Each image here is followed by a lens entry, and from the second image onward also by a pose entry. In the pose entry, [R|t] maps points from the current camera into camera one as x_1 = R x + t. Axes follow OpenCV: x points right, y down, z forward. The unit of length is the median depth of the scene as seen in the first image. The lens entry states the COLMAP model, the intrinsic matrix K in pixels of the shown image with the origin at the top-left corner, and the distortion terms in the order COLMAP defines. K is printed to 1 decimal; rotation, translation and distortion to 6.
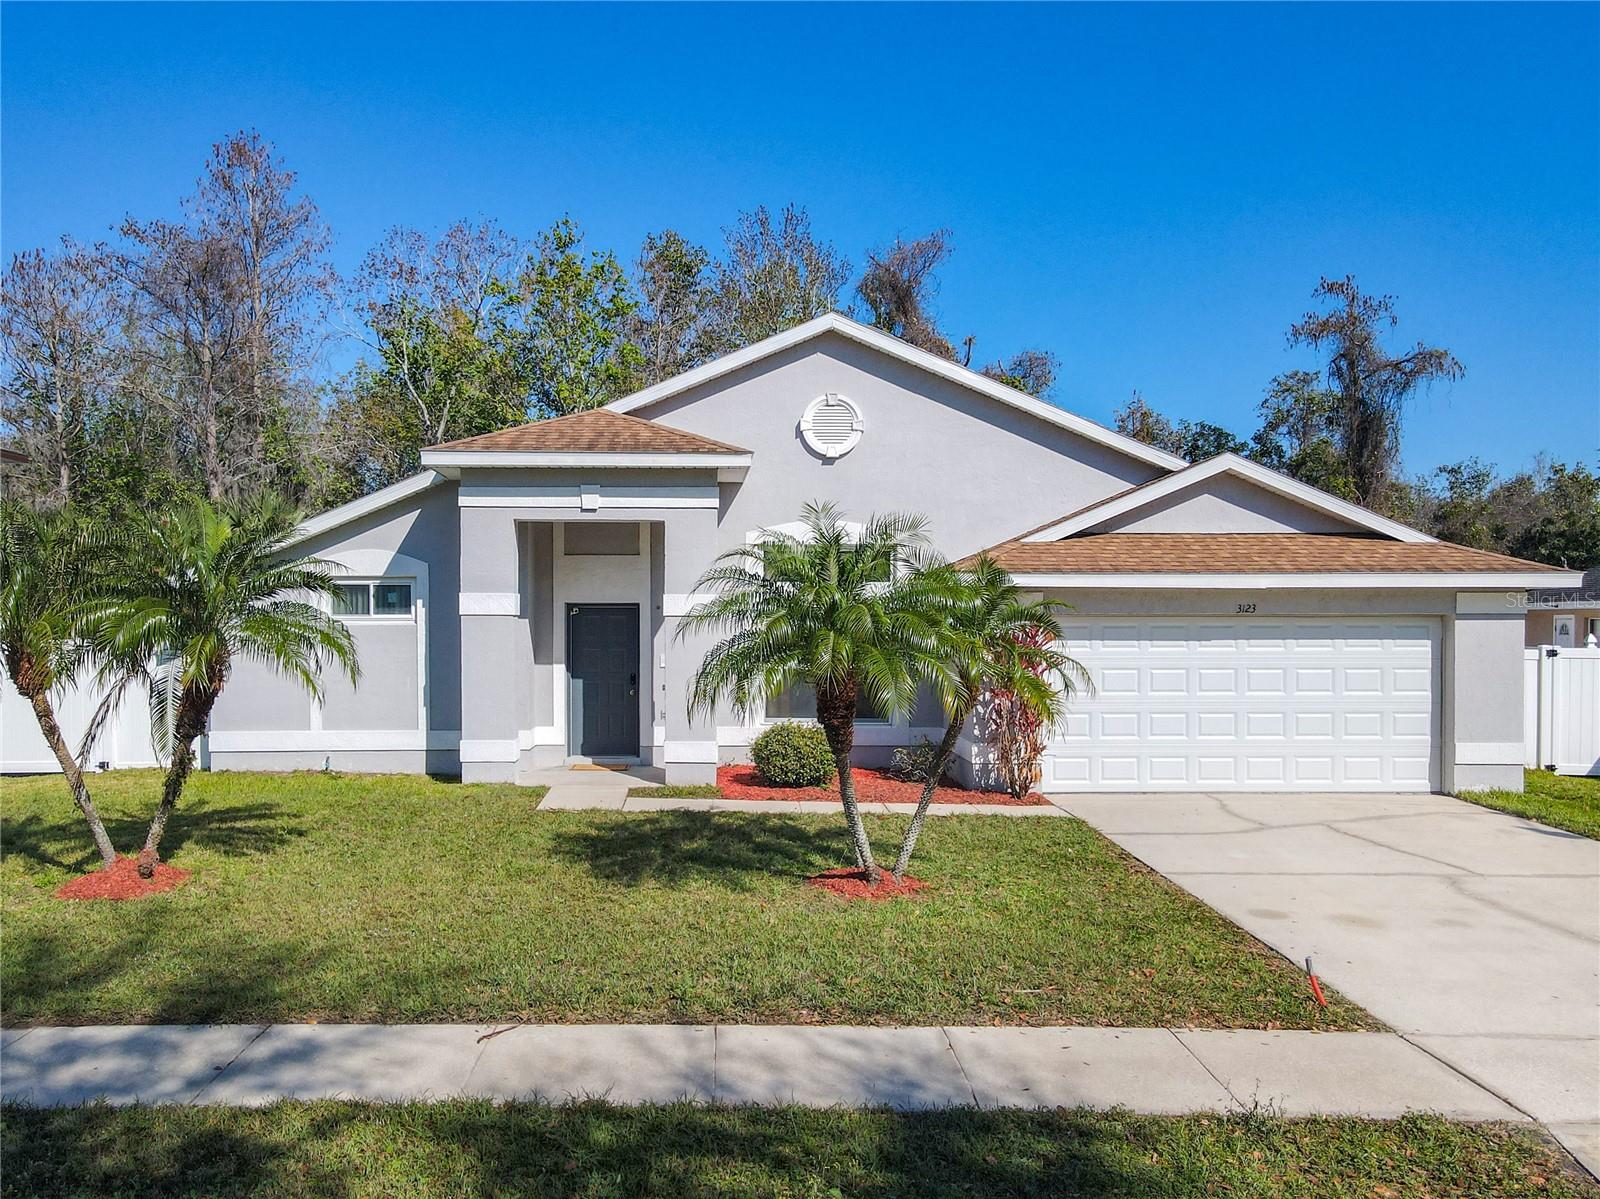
lens RADIAL K [[1268.1, 0, 729.6], [0, 1268.1, 633.8], [0, 0, 1]] dist [0.003760, 0.016884]
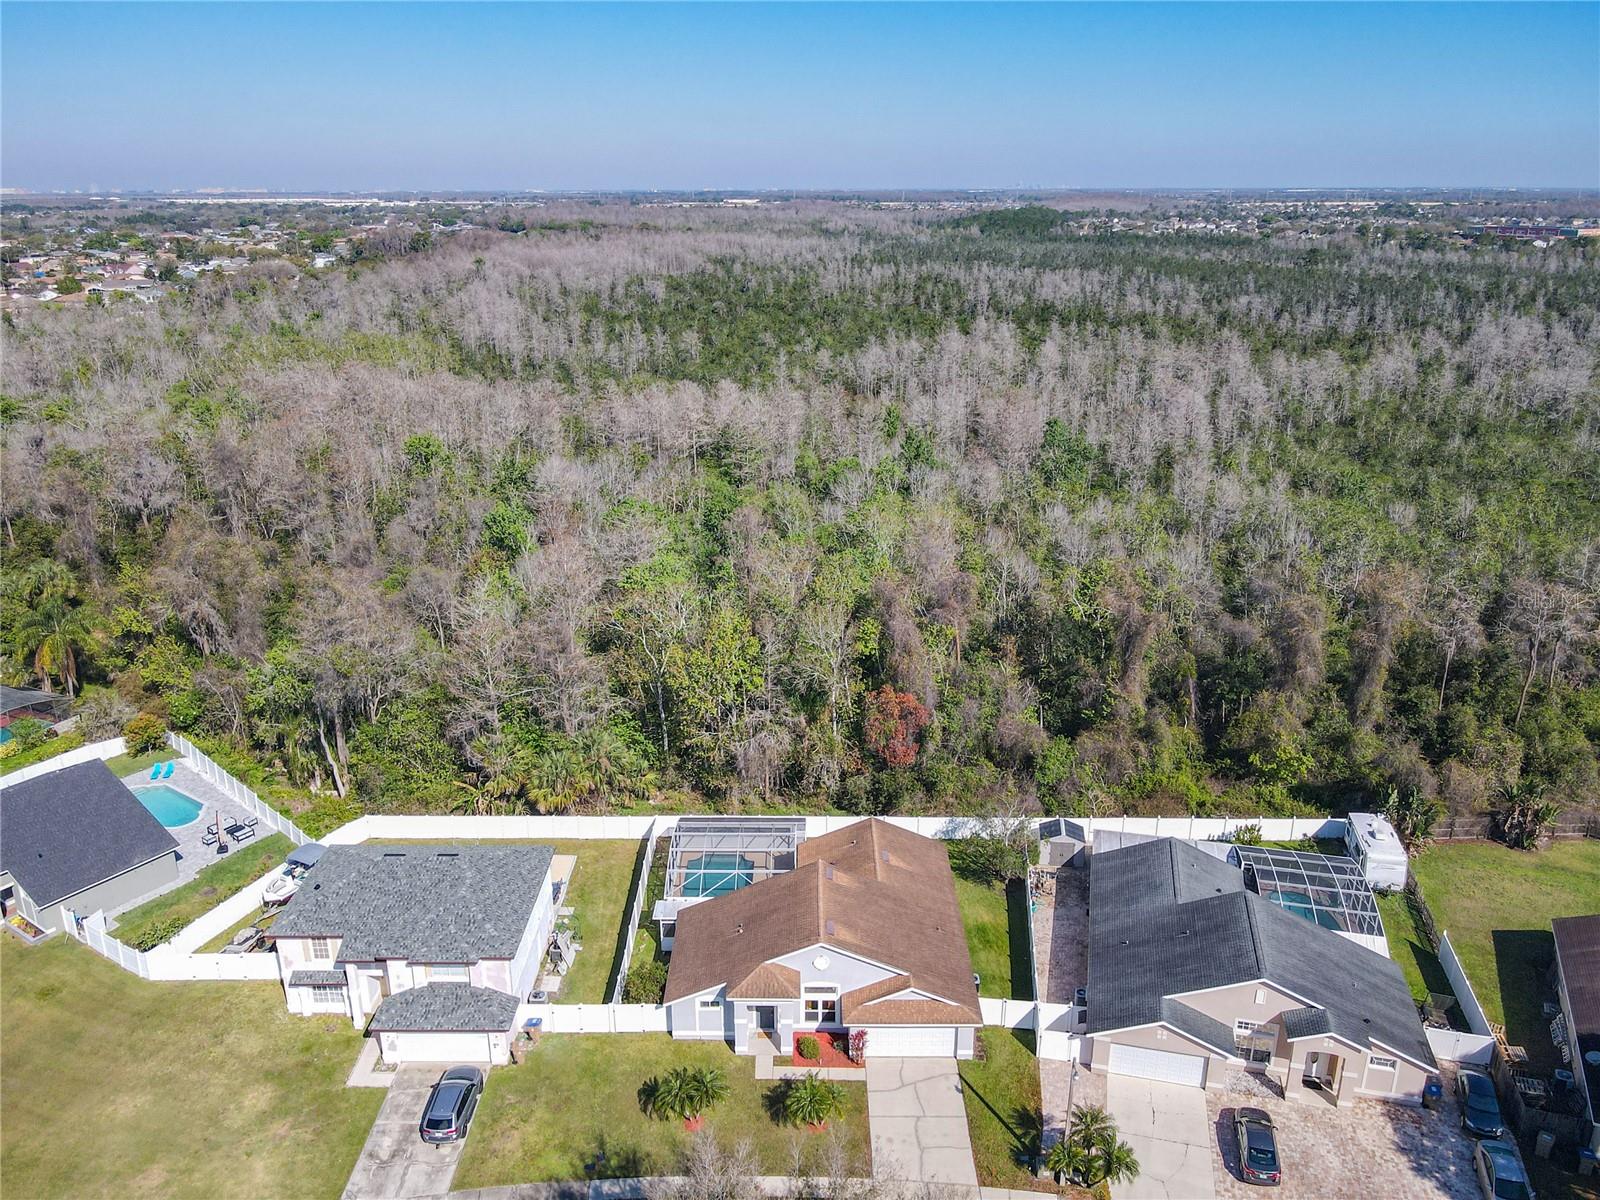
lens RADIAL K [[1198.8, 0, 794.2], [0, 1198.8, 601.2], [0, 0, 1]] dist [-0.000840, 0.009037]
pose [[0.999832, 0.003457, -0.017984, 0.063745], [0.002424, 0.948413, 0.317028, -2.681615], [0.018152, -0.317018, 0.948246, -2.445230]]
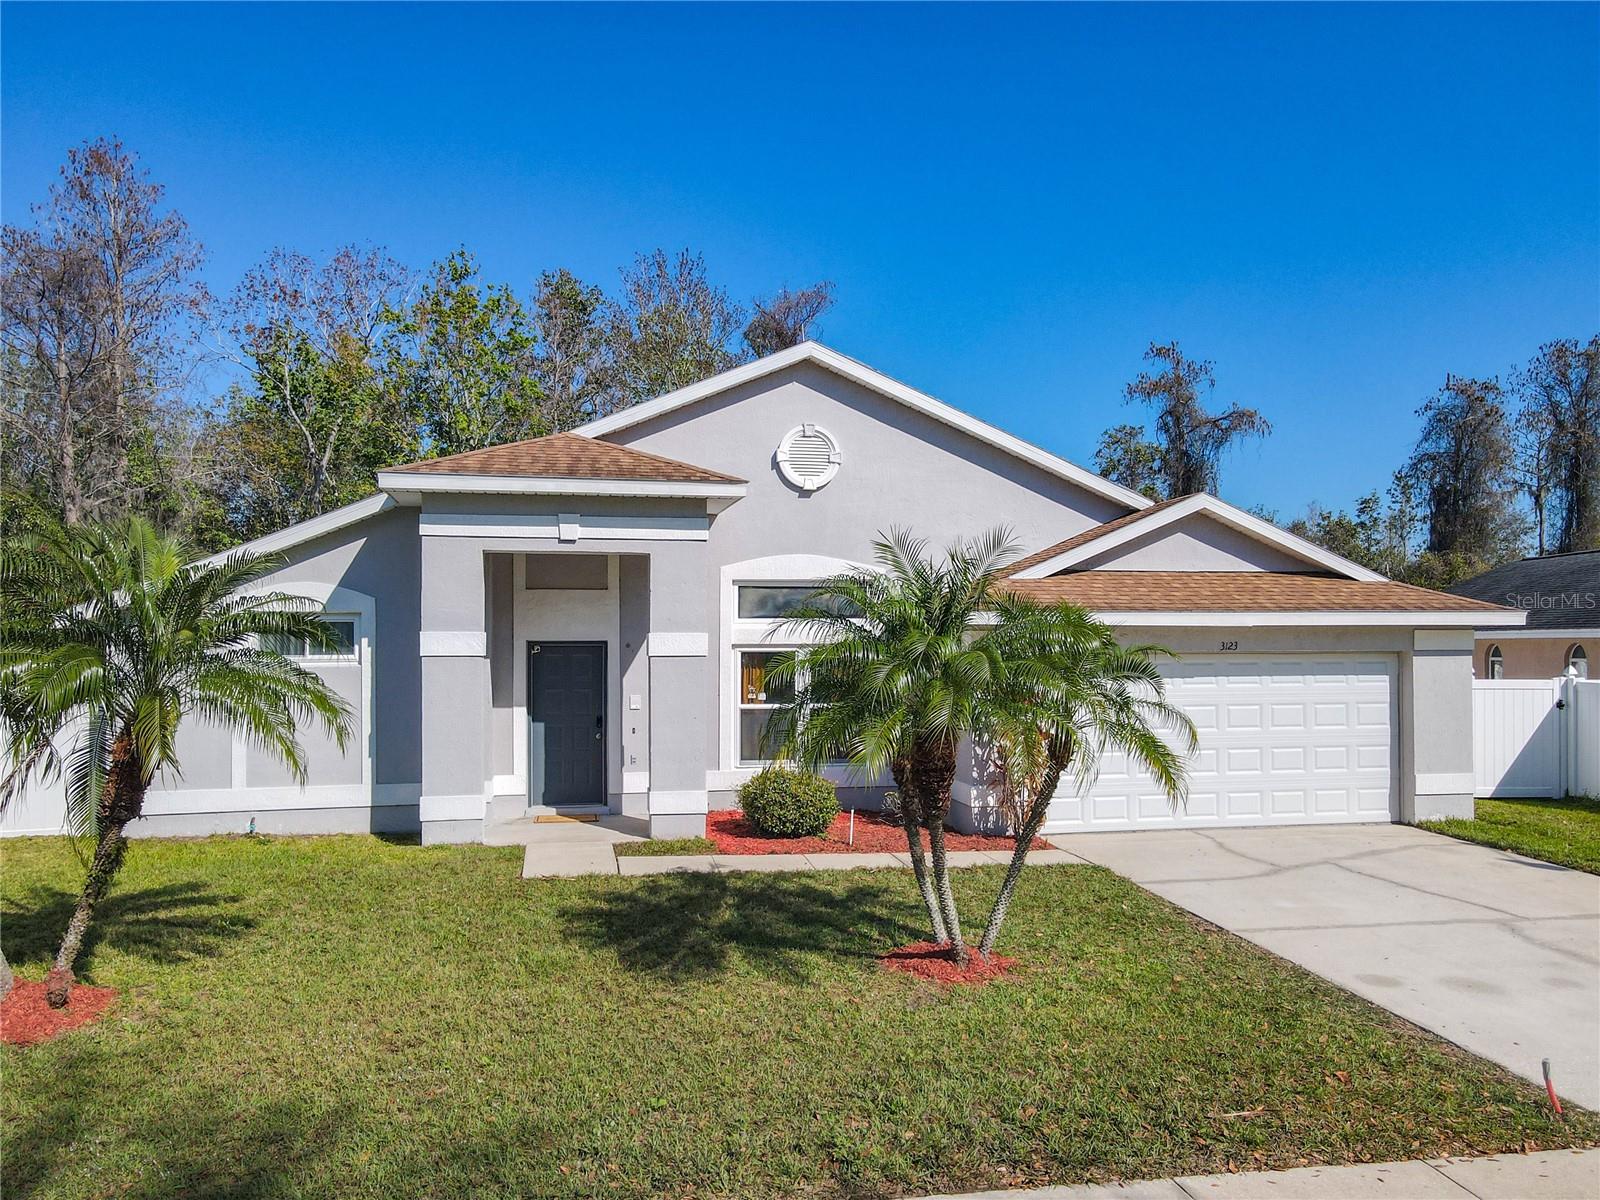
lens RADIAL K [[1170.2, 0, 796.7], [0, 1170.2, 630.9], [0, 0, 1]] dist [0.027075, 0.002249]
pose [[0.984136, -0.001543, 0.177409, -0.095736], [0.005687, 0.999723, -0.022849, -0.012078], [-0.177324, 0.023495, 0.983872, 0.135302]]
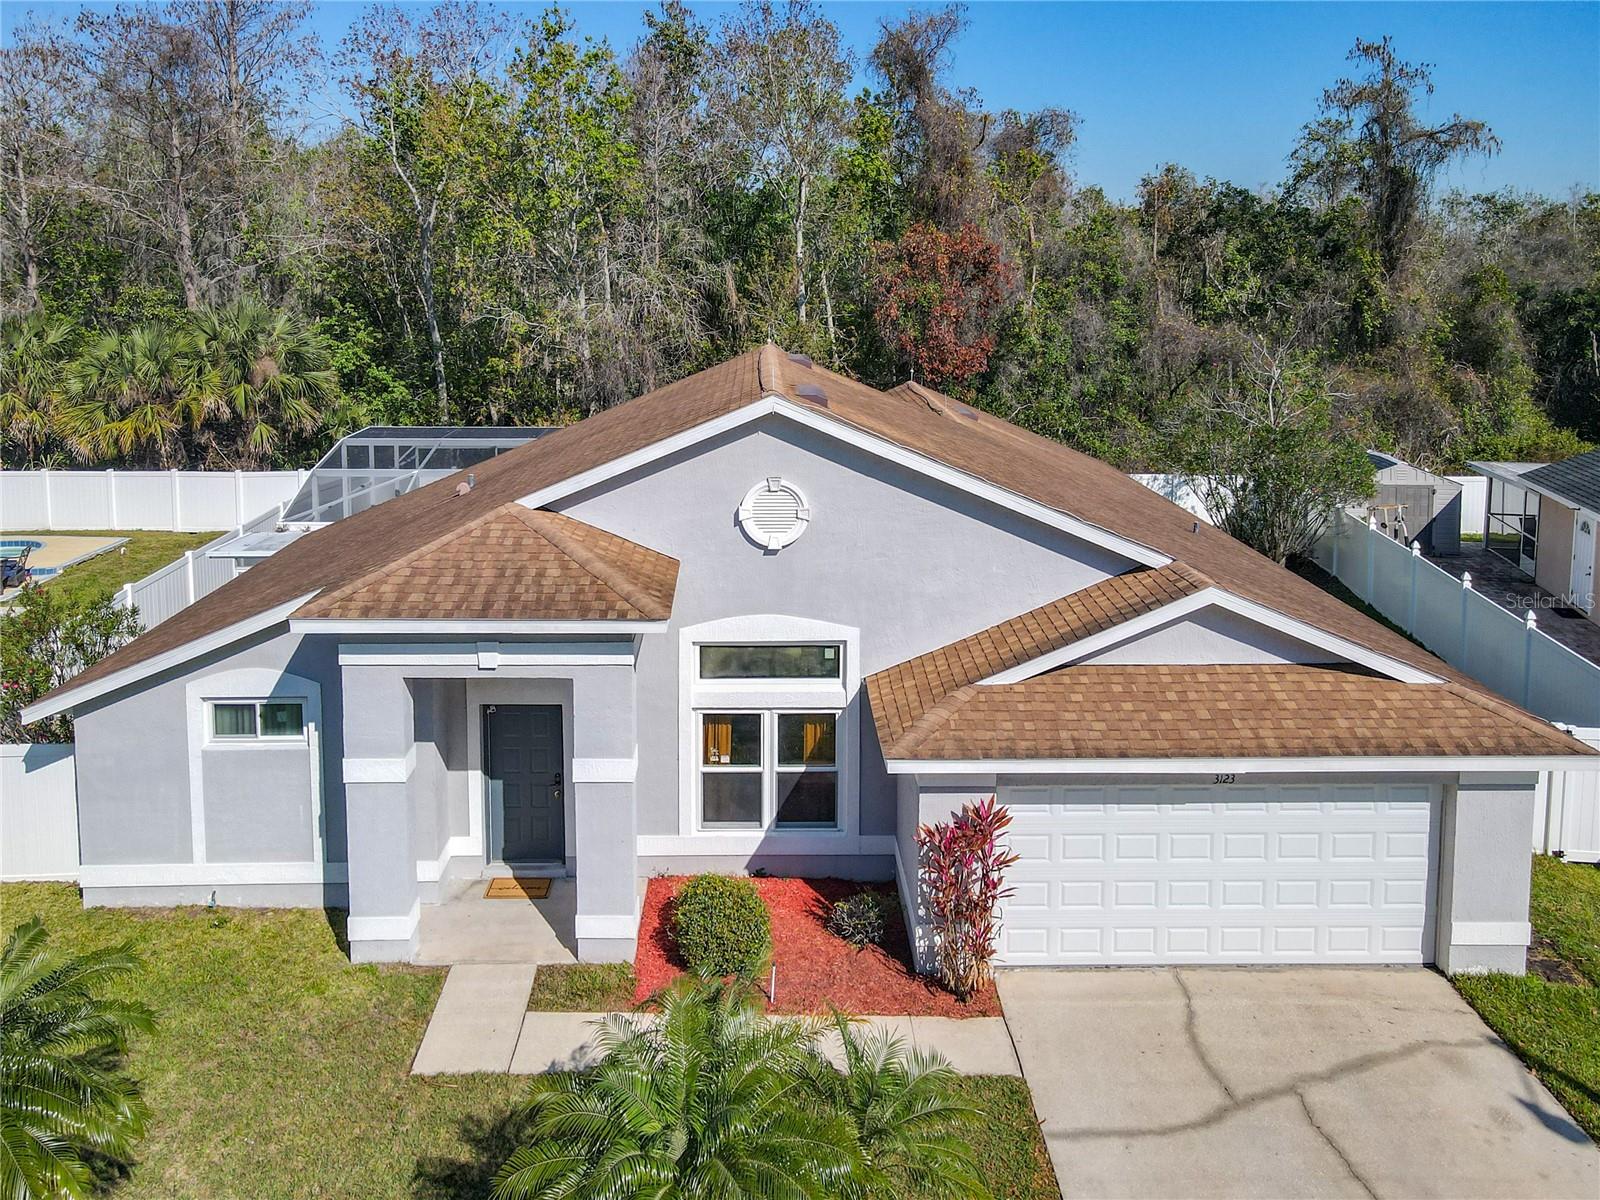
lens RADIAL K [[1245.5, 0, 776.7], [0, 1245.5, 383.6], [0, 0, 1]] dist [0.021757, 0.000038]
pose [[0.999979, 0.001402, 0.006299, 0.083513], [-0.001956, 0.996048, 0.088790, -0.364453], [-0.006150, -0.088800, 0.996030, 0.144998]]
